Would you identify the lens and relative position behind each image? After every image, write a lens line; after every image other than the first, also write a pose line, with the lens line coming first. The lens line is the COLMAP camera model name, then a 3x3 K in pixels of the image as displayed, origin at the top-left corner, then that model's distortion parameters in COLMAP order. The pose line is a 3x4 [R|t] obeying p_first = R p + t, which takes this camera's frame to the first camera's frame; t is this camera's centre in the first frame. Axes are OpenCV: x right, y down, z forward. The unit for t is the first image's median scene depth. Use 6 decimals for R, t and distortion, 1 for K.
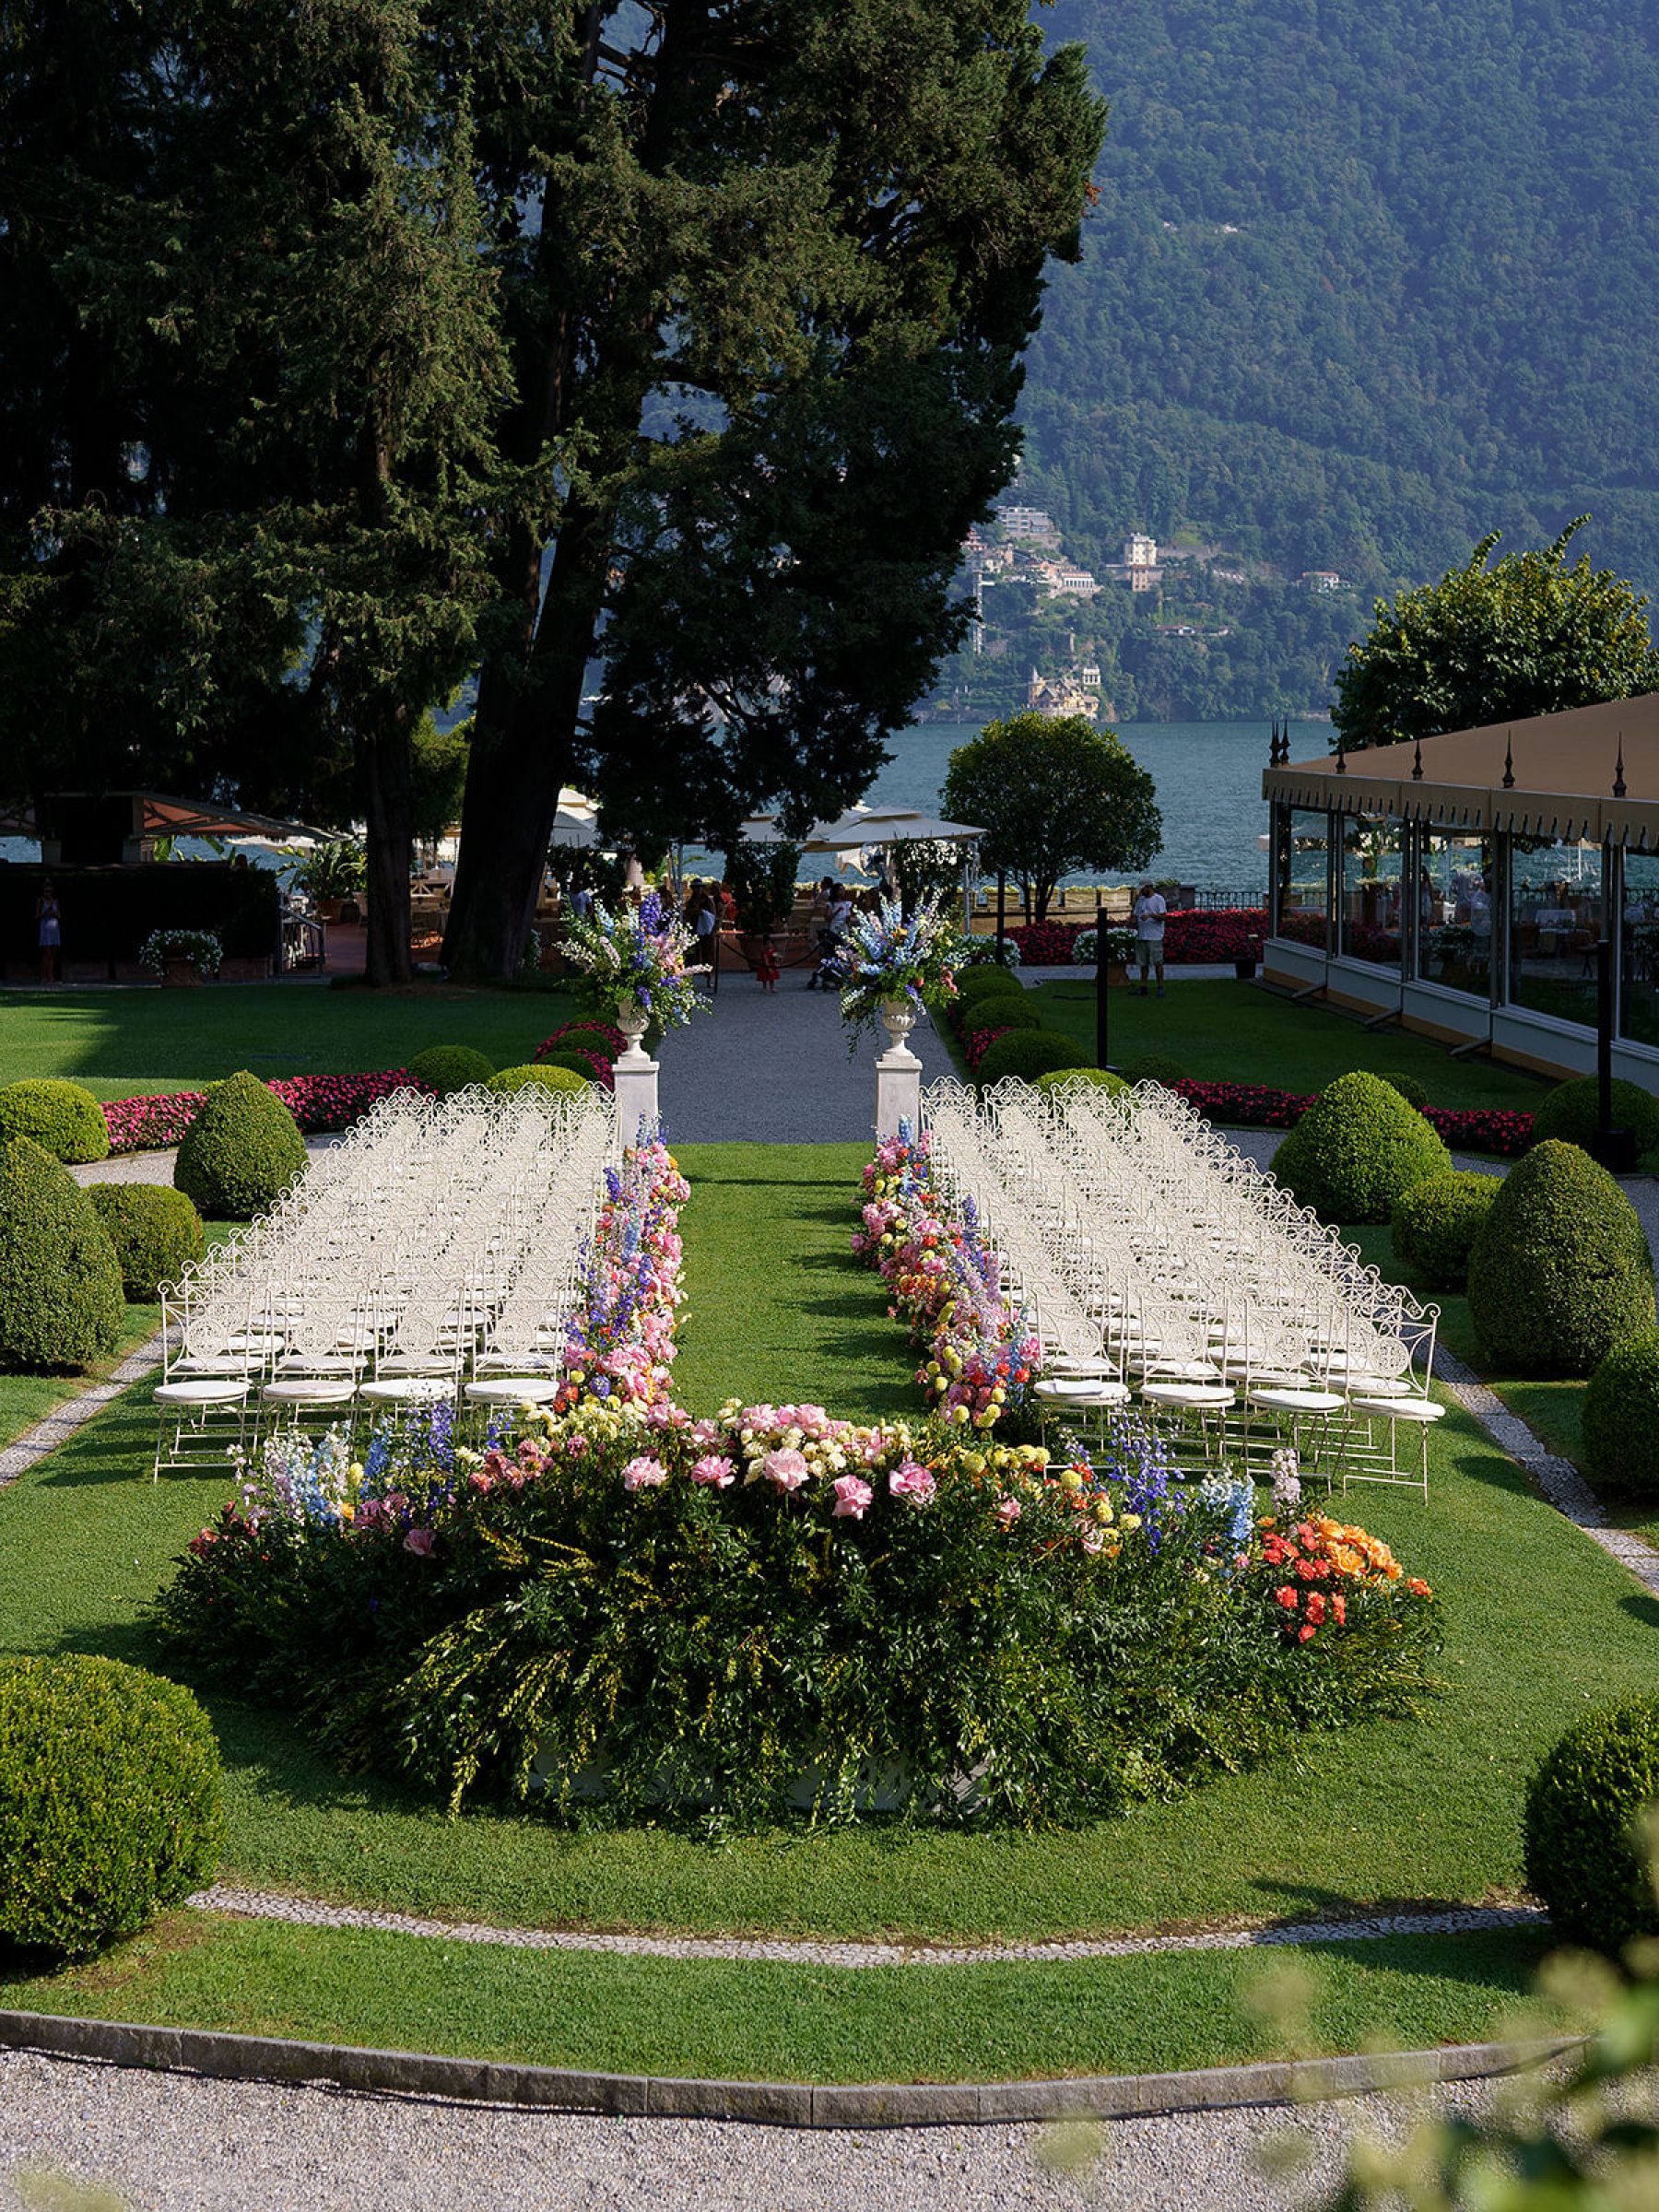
lens RADIAL K [[6106.6, 0, 829.5], [0, 6106.6, 1106.0], [0, 0, 1]] dist [0.033578, 1.007091]
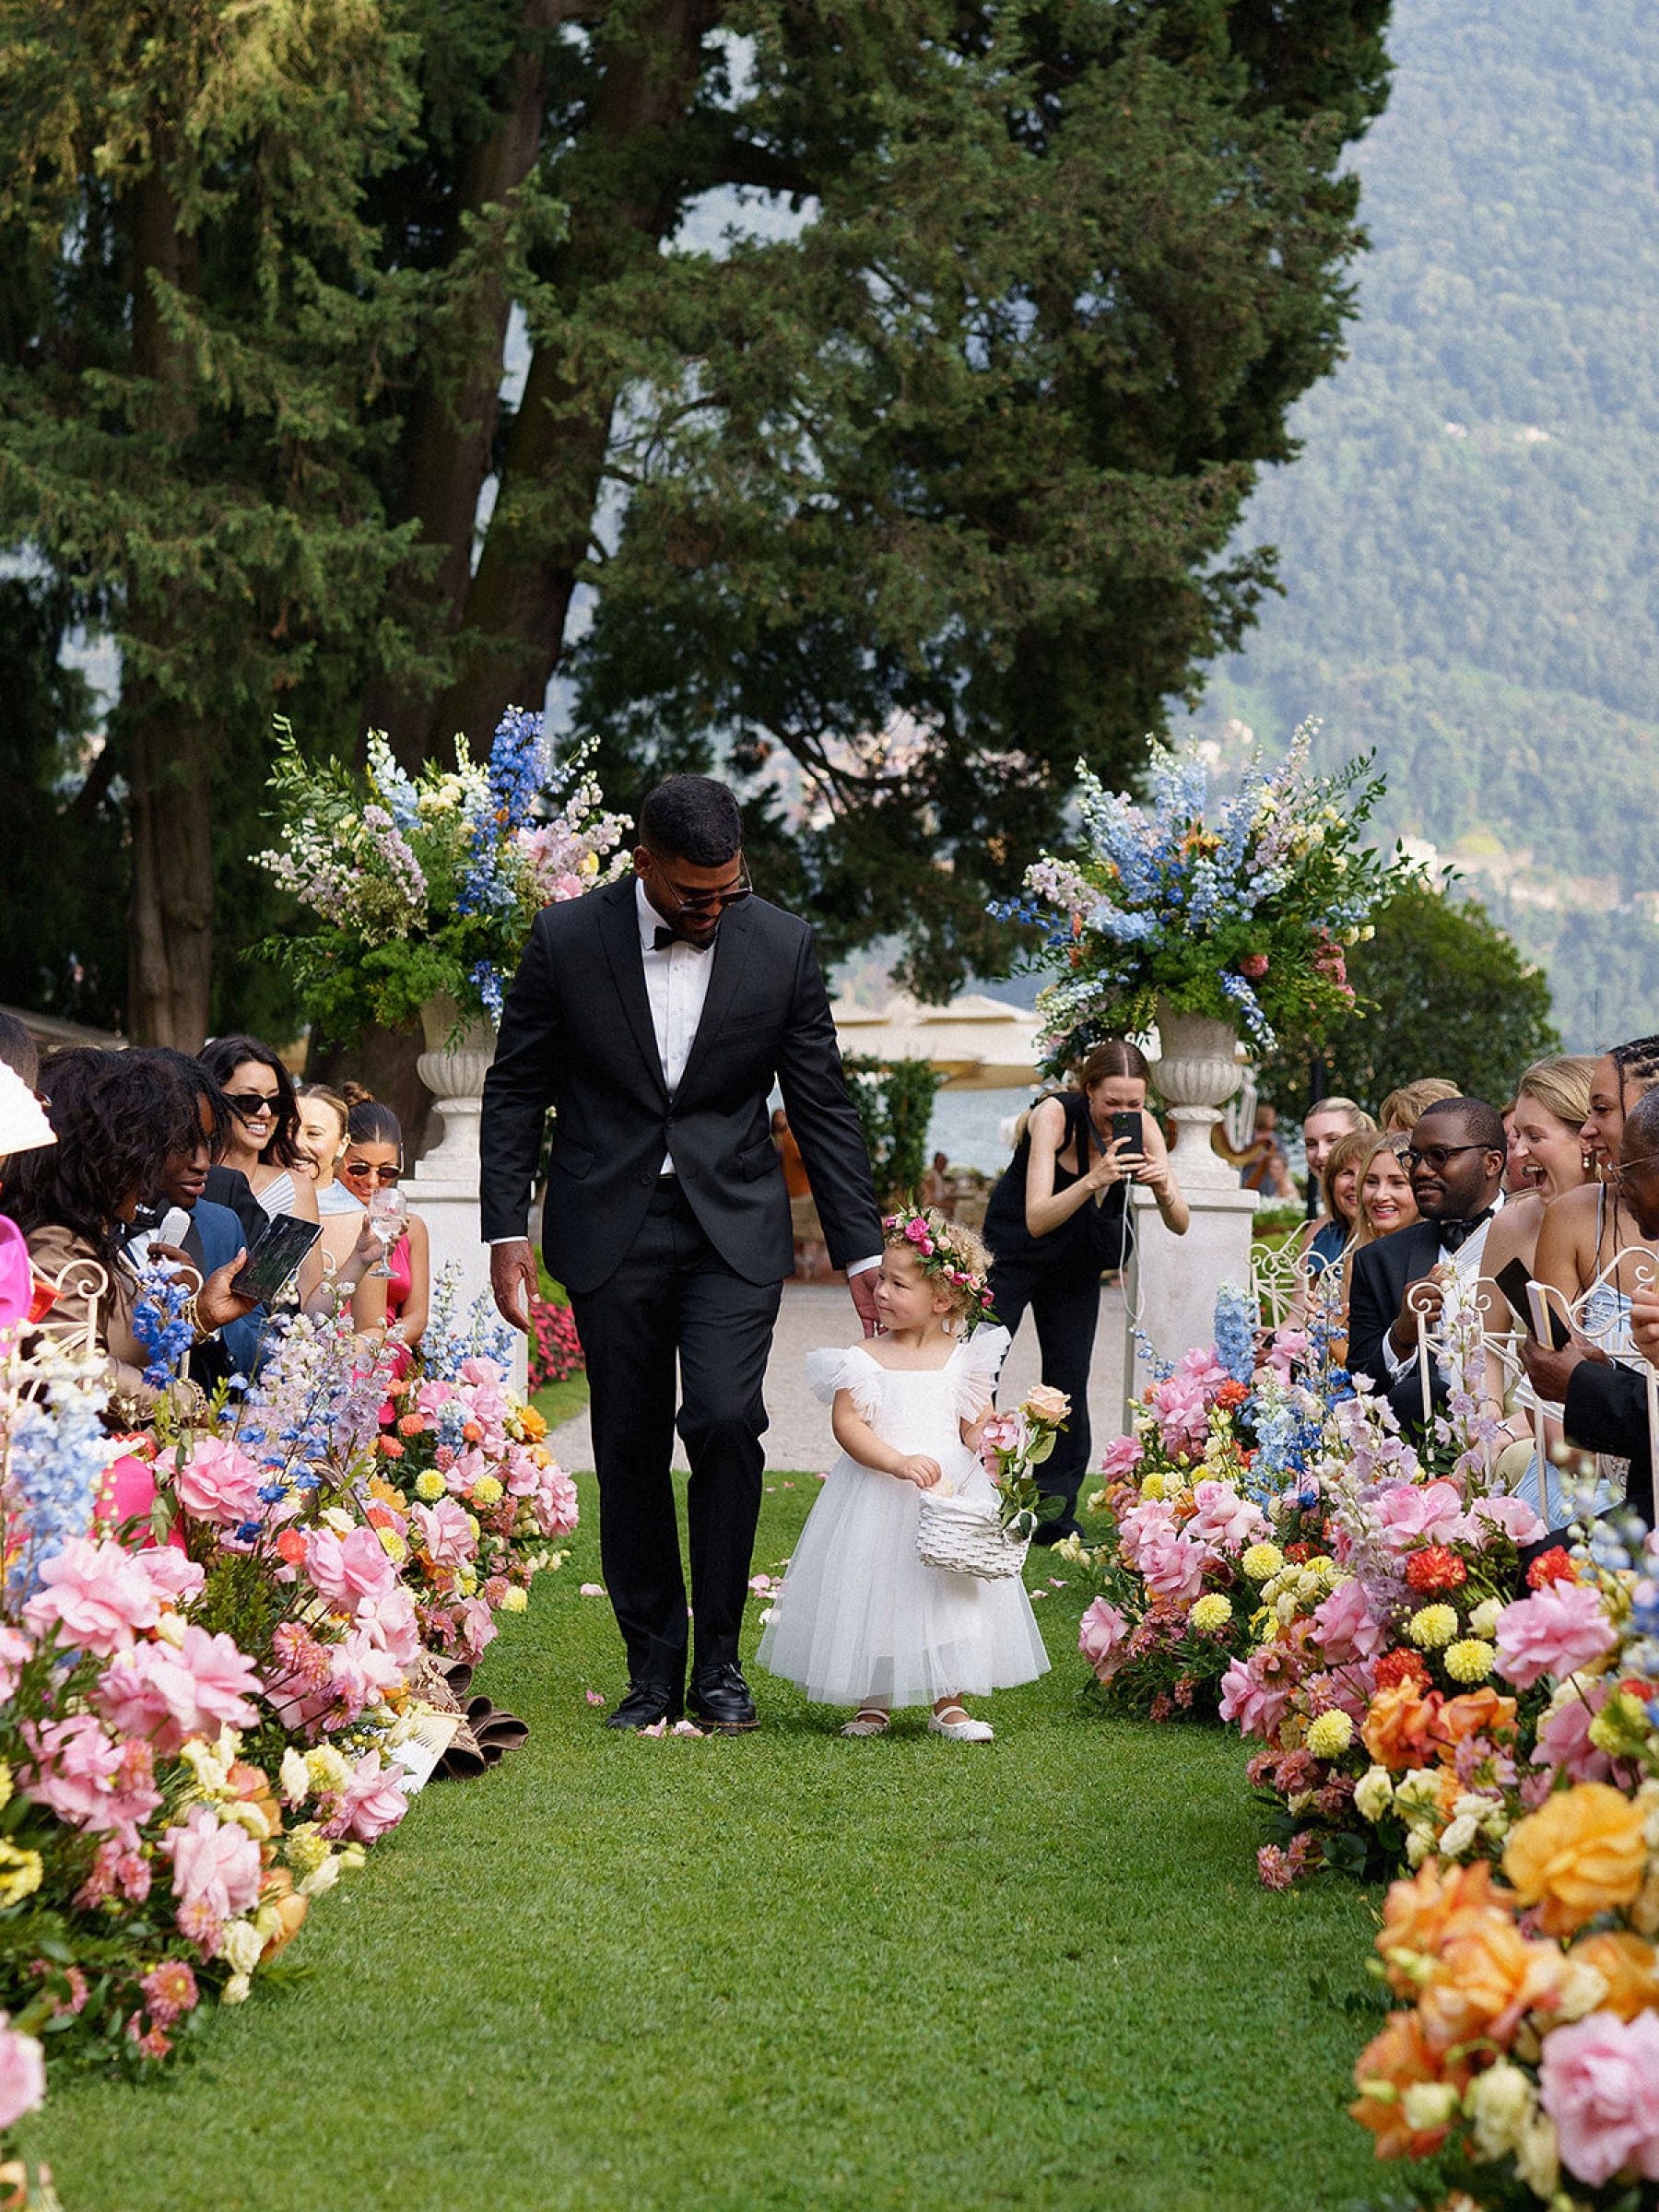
lens RADIAL K [[6106.6, 0, 829.5], [0, 6106.6, 1106.0], [0, 0, 1]] dist [0.033578, 1.007091]
pose [[0.999598, 0.013446, -0.024956, -0.001051], [-0.015763, 0.995342, -0.095112, 0.016147], [0.023561, 0.095467, 0.995154, 0.457584]]
